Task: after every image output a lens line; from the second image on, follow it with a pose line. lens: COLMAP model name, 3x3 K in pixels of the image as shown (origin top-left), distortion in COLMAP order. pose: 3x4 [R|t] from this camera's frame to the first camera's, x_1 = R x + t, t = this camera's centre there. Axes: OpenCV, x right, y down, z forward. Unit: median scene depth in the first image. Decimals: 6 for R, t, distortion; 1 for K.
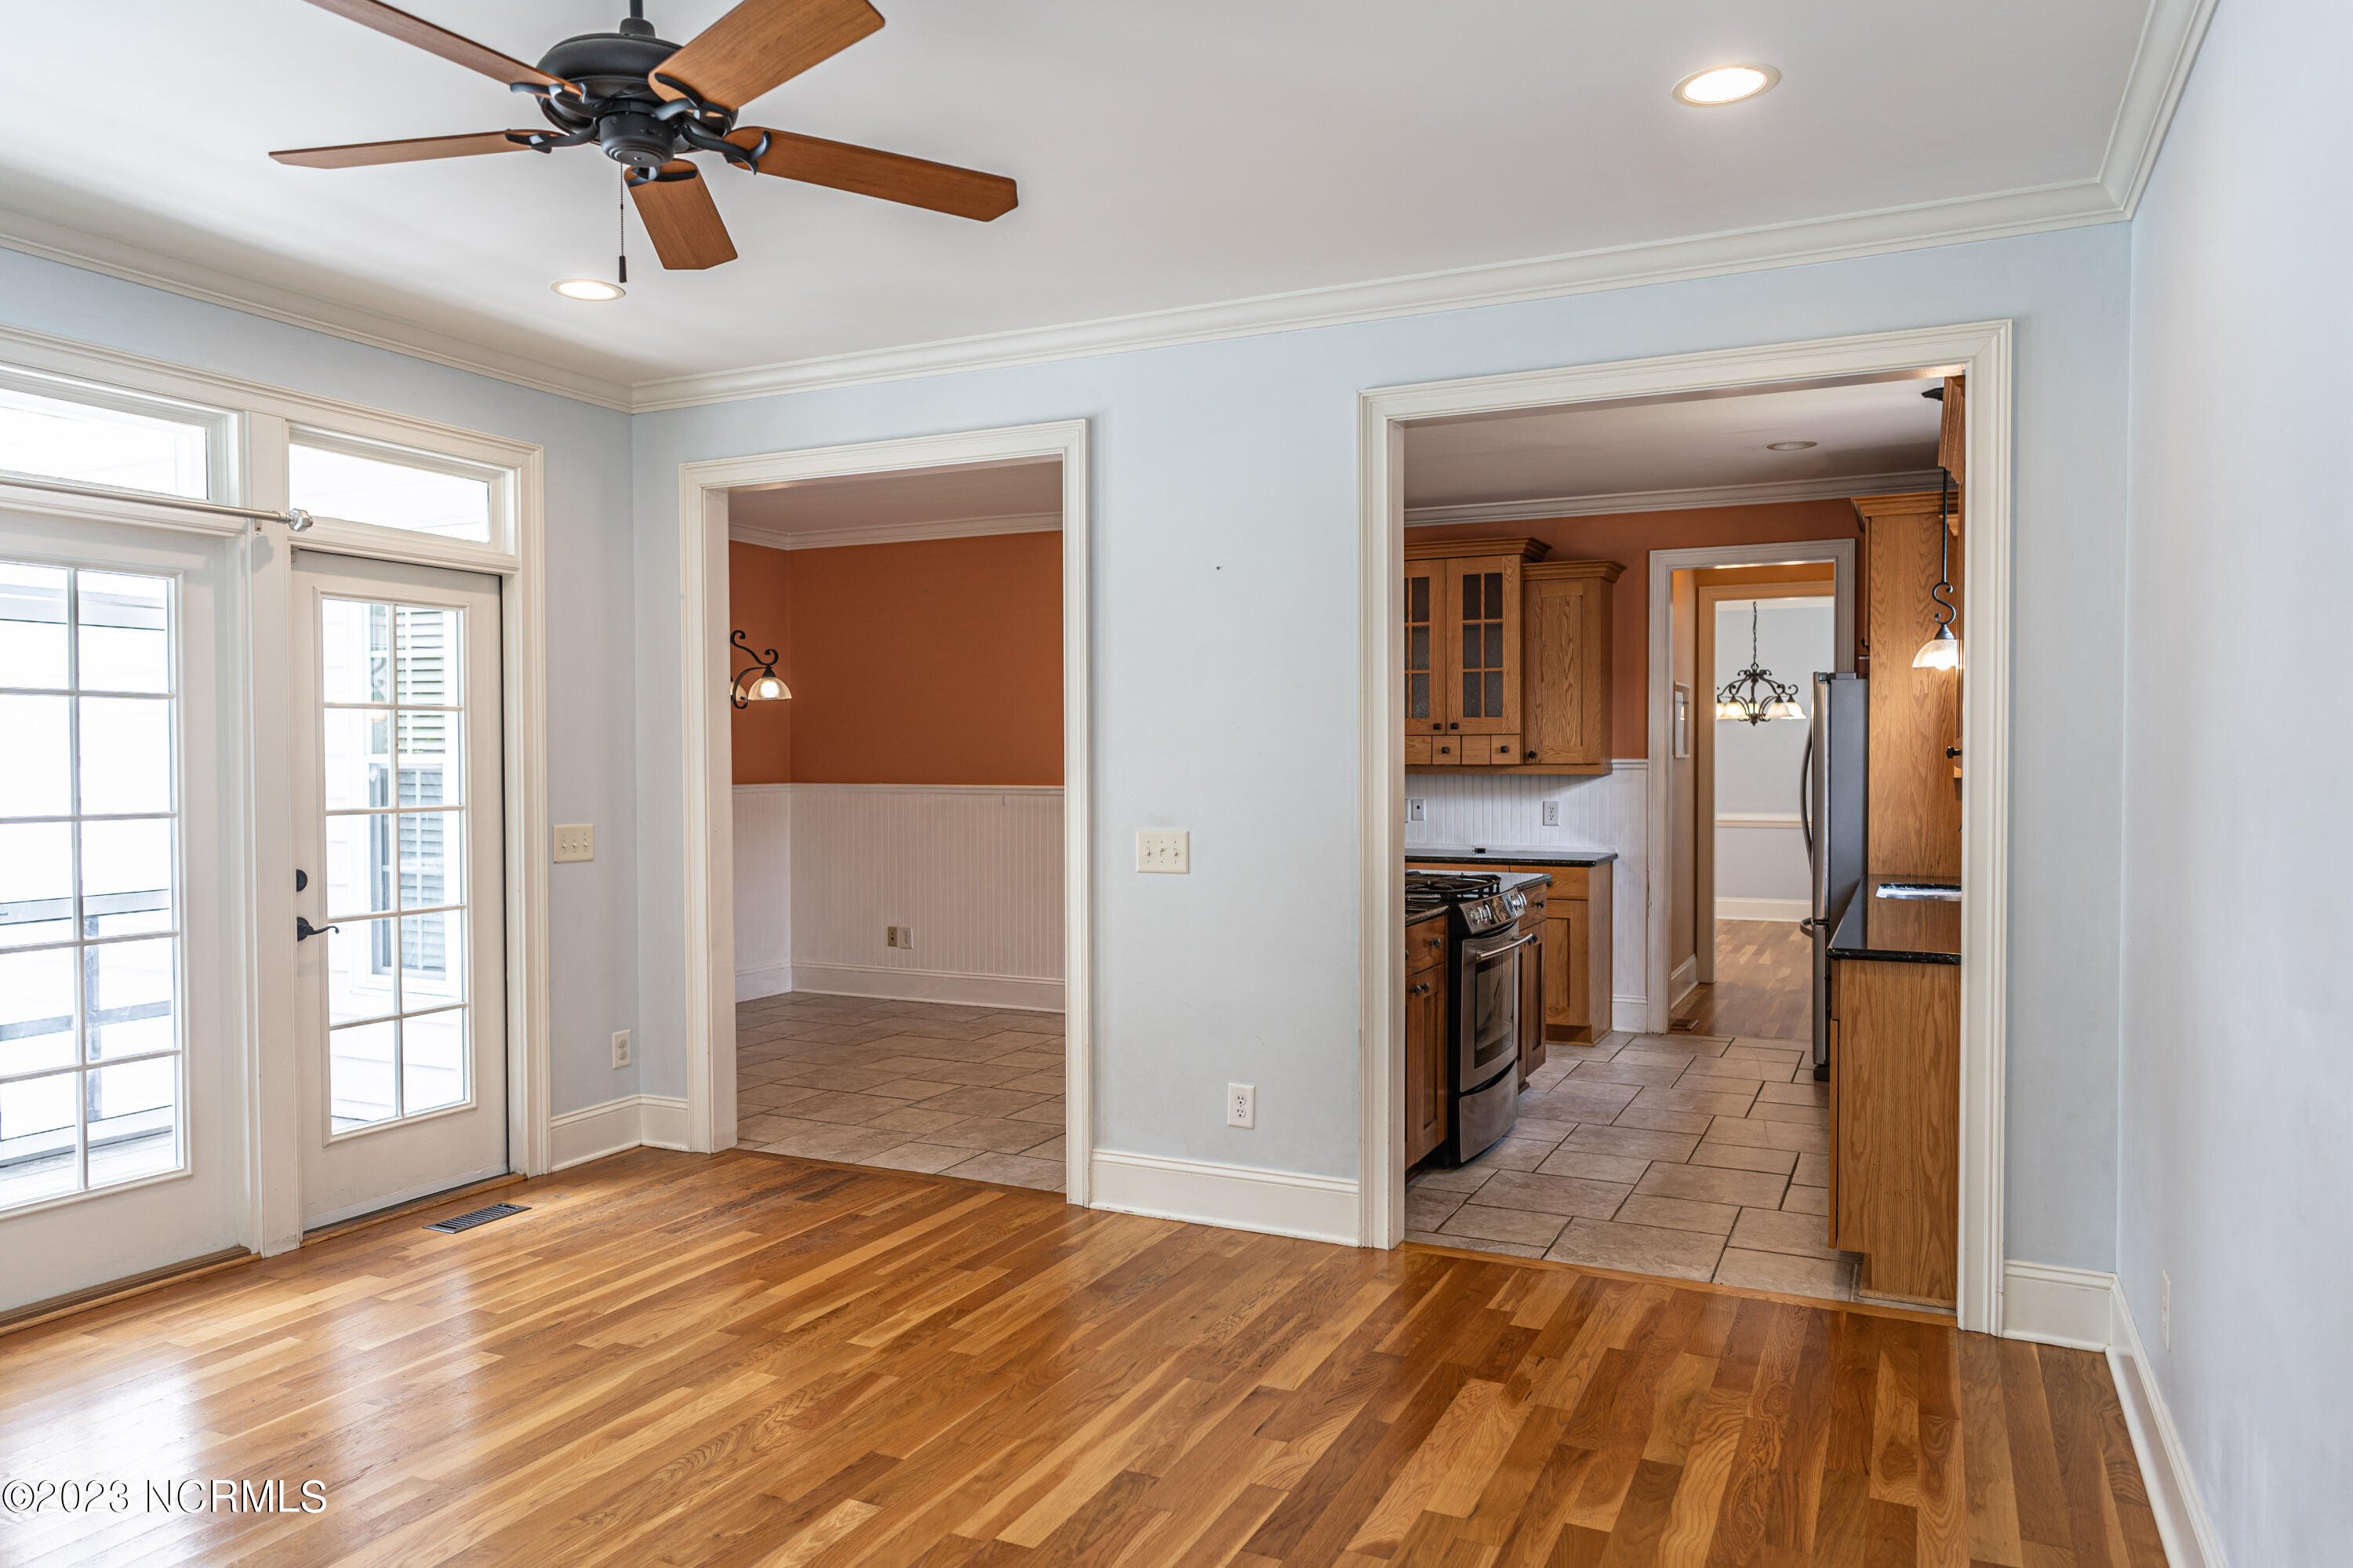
lens RADIAL K [[1571.6, 0, 1176.5], [0, 1571.6, 784.0], [0, 0, 1]] dist [0.005329, 0.002650]
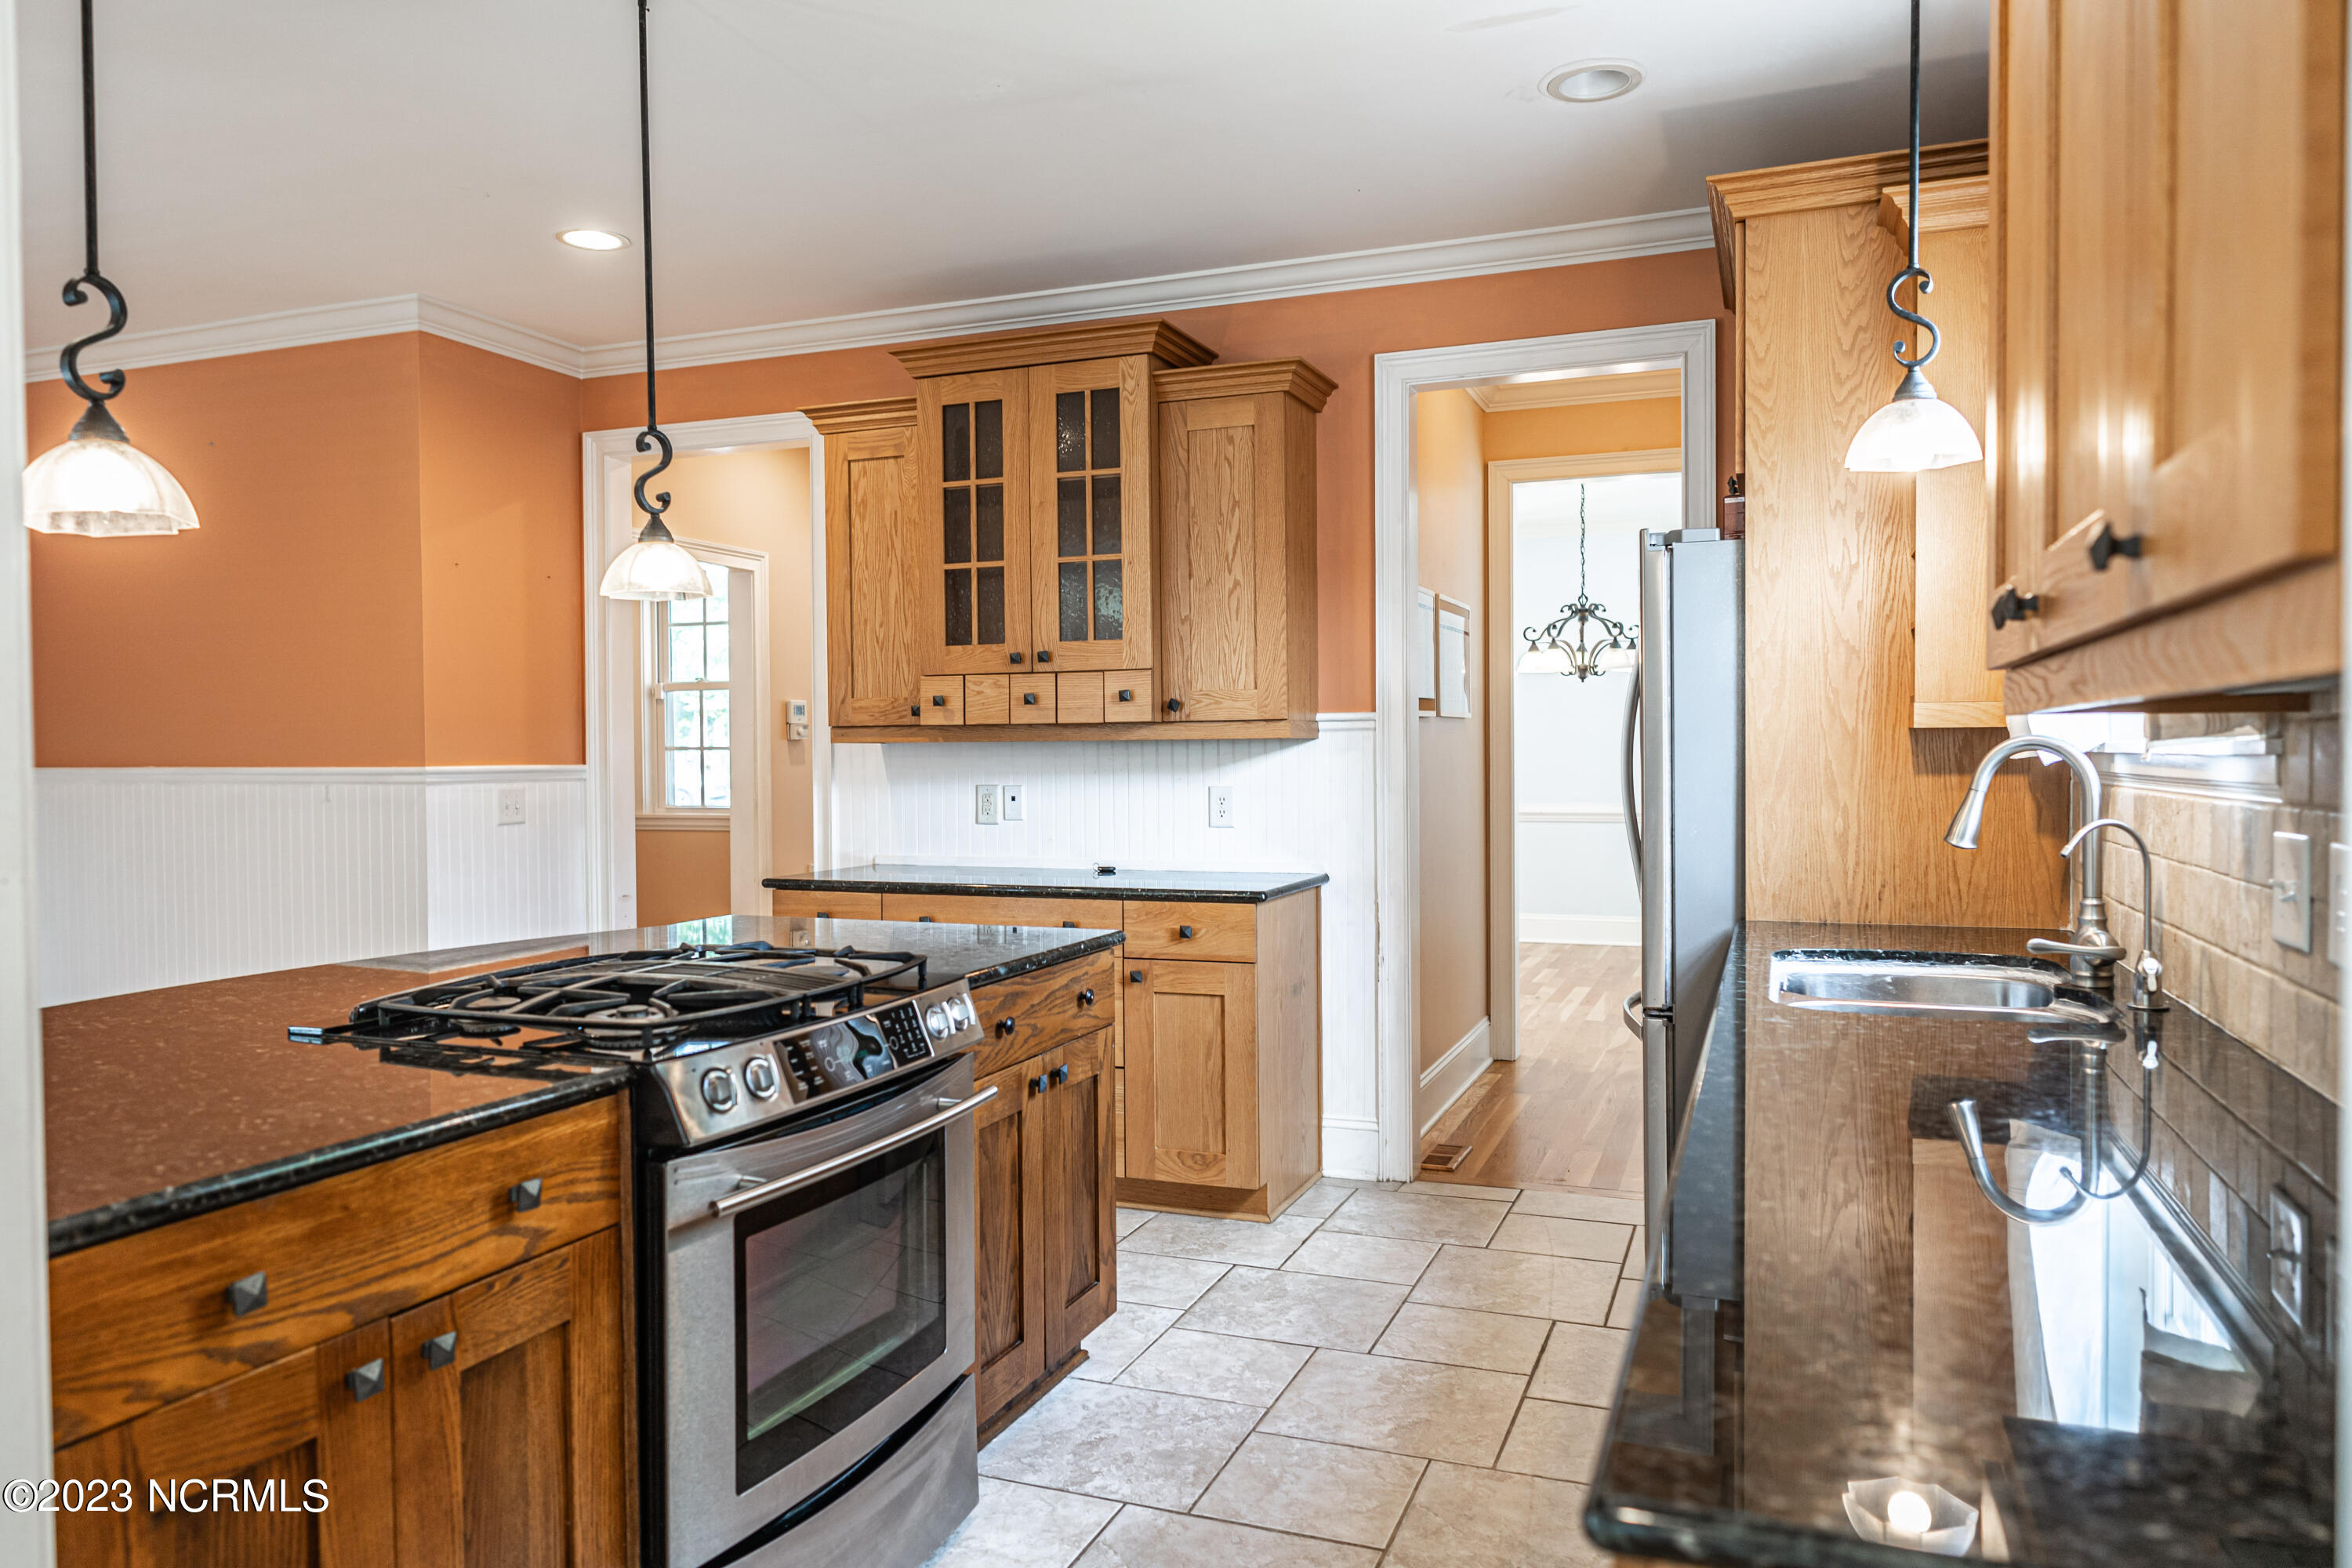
lens RADIAL K [[1595.5, 0, 1170.1], [0, 1595.5, 778.0], [0, 0, 1]] dist [-0.001594, -0.001663]
pose [[0.997125, -0.007817, 0.075364, 0.180039], [0.007837, 0.999969, 0.000036, 0.007987], [-0.075362, 0.000554, 0.997156, 0.417546]]
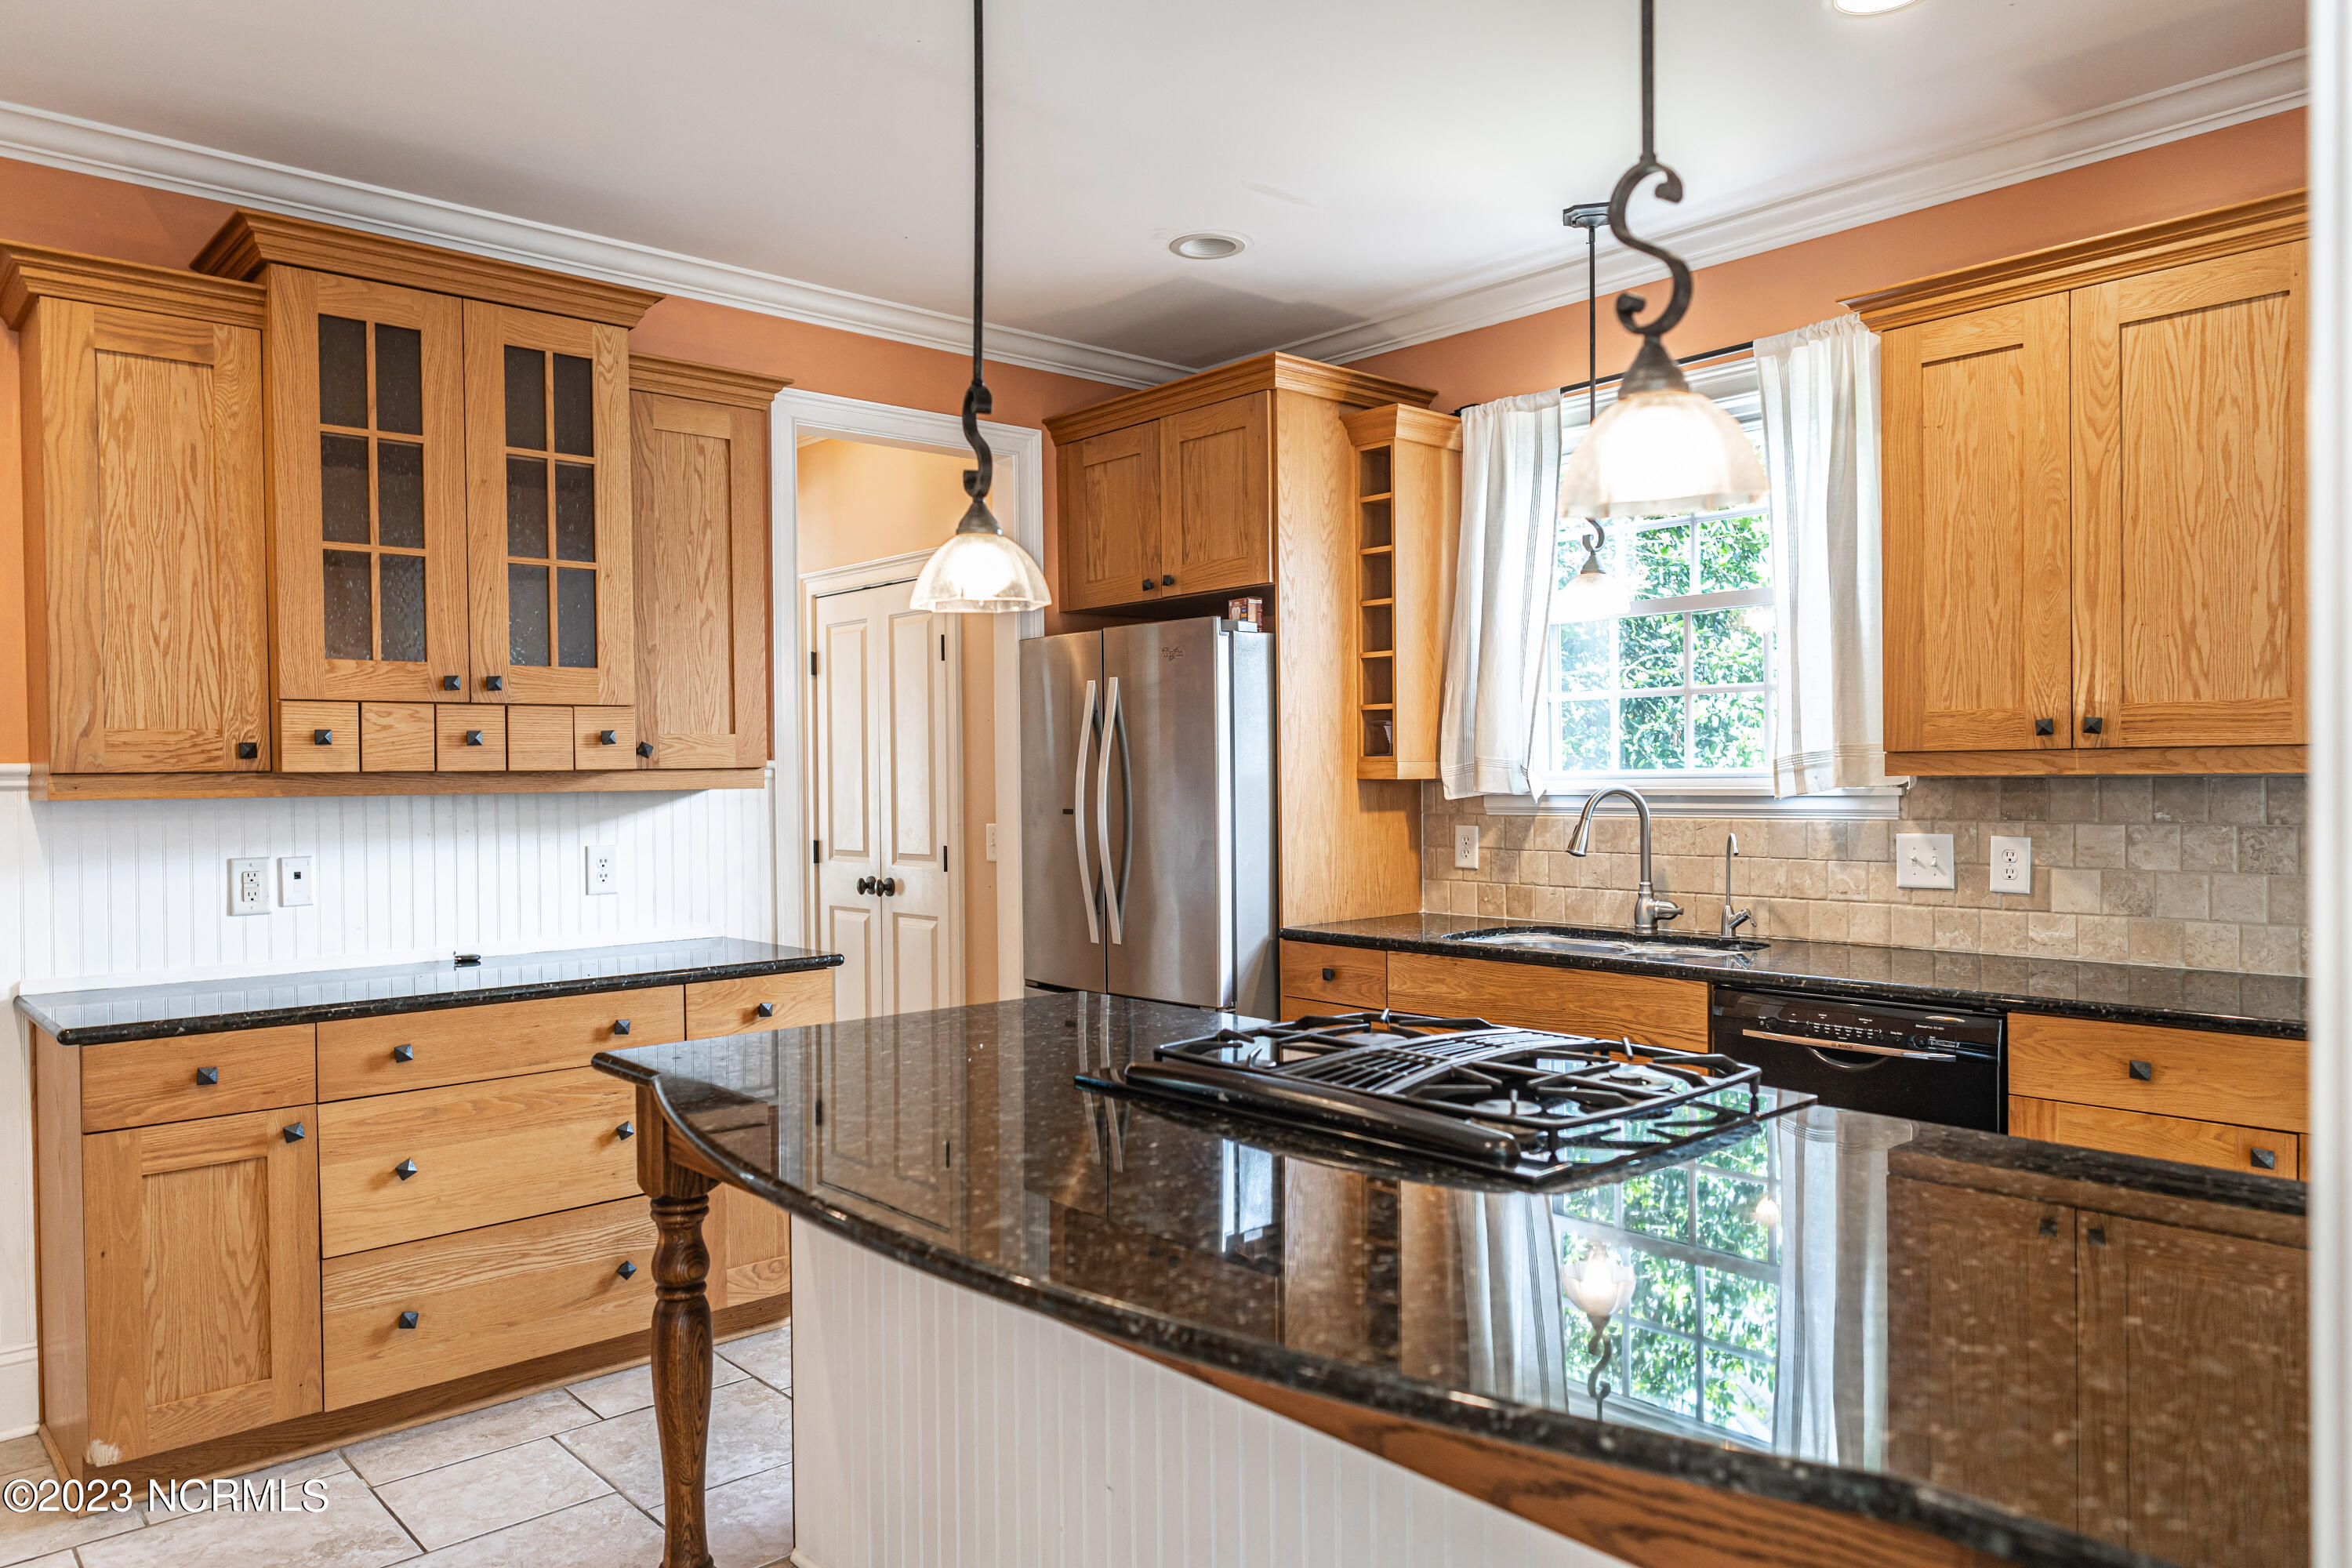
lens RADIAL K [[1570.9, 0, 1176.0], [0, 1570.9, 784.0], [0, 0, 1]] dist [0.005329, 0.002650]
pose [[0.375610, -0.009258, 0.926731, -0.160839], [0.027496, 0.999621, -0.001158, -0.003029], [-0.926370, 0.025916, 0.375723, 0.664835]]
